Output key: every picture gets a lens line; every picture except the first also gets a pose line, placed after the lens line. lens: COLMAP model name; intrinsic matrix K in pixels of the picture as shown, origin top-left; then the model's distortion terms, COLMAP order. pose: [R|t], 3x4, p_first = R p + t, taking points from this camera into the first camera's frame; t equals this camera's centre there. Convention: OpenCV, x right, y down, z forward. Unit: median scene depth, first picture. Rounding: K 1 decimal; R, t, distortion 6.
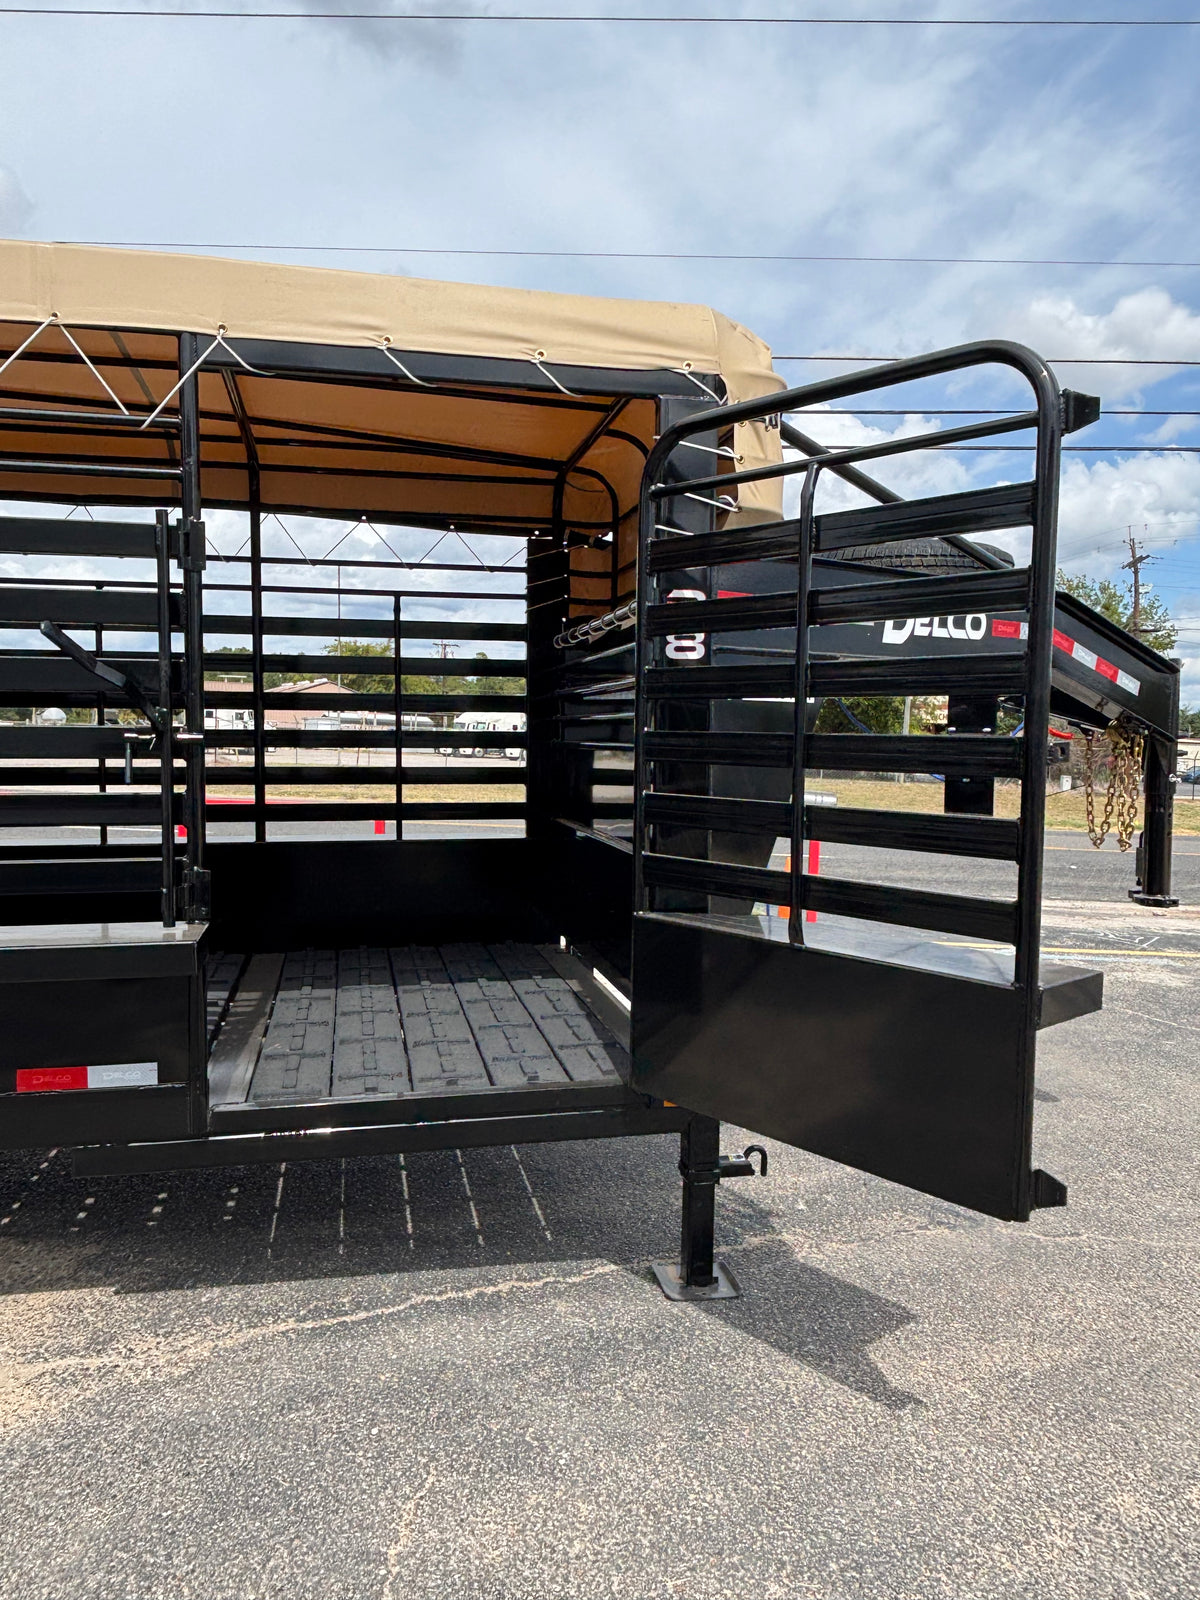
lens RADIAL K [[1178.1, 0, 597.4], [0, 1178.1, 811.6], [0, 0, 1]] dist [0.013992, -0.027524]
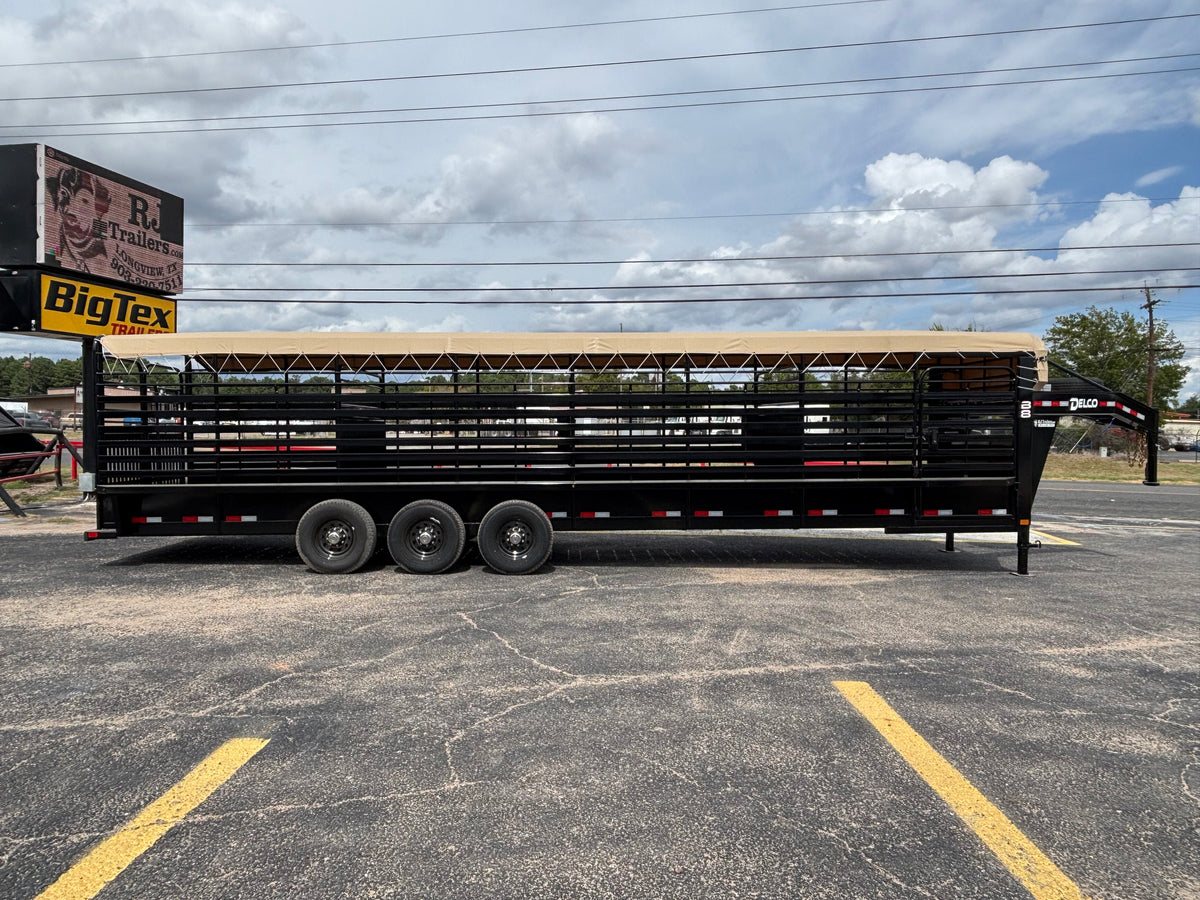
lens RADIAL K [[807.9, 0, 596.6], [0, 807.9, 453.1], [0, 0, 1]] dist [0.006484, -0.018587]
pose [[0.984124, -0.006879, -0.177351, -0.547512], [0.001945, 0.999607, -0.027977, 0.044863], [0.177473, 0.027188, 0.983750, -1.255561]]
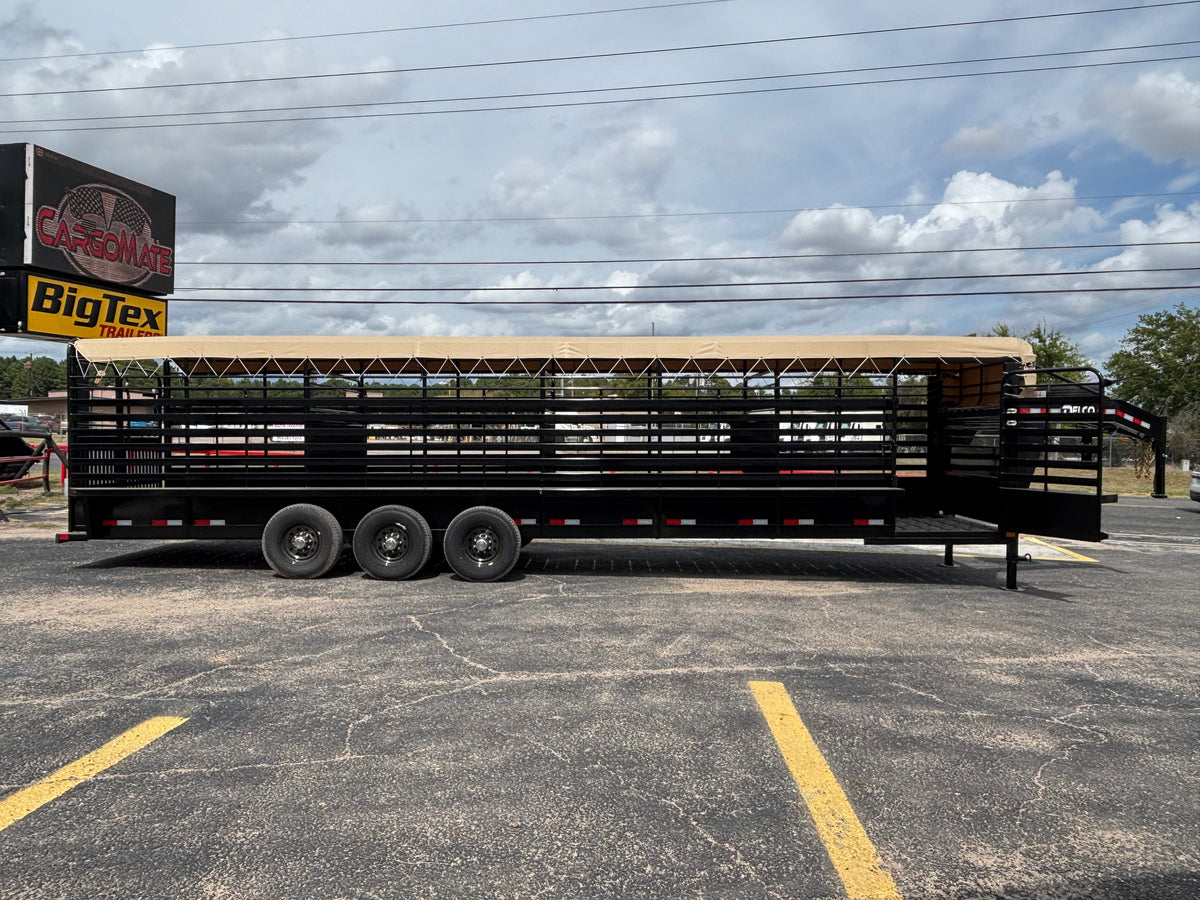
lens RADIAL K [[883.6, 0, 601.5], [0, 883.6, 448.2], [0, 0, 1]] dist [0.013992, -0.027524]
pose [[0.976402, -0.003882, -0.215928, -0.383687], [-0.005986, 0.998968, -0.045027, 0.056484], [0.215880, 0.045257, 0.975370, -1.352464]]
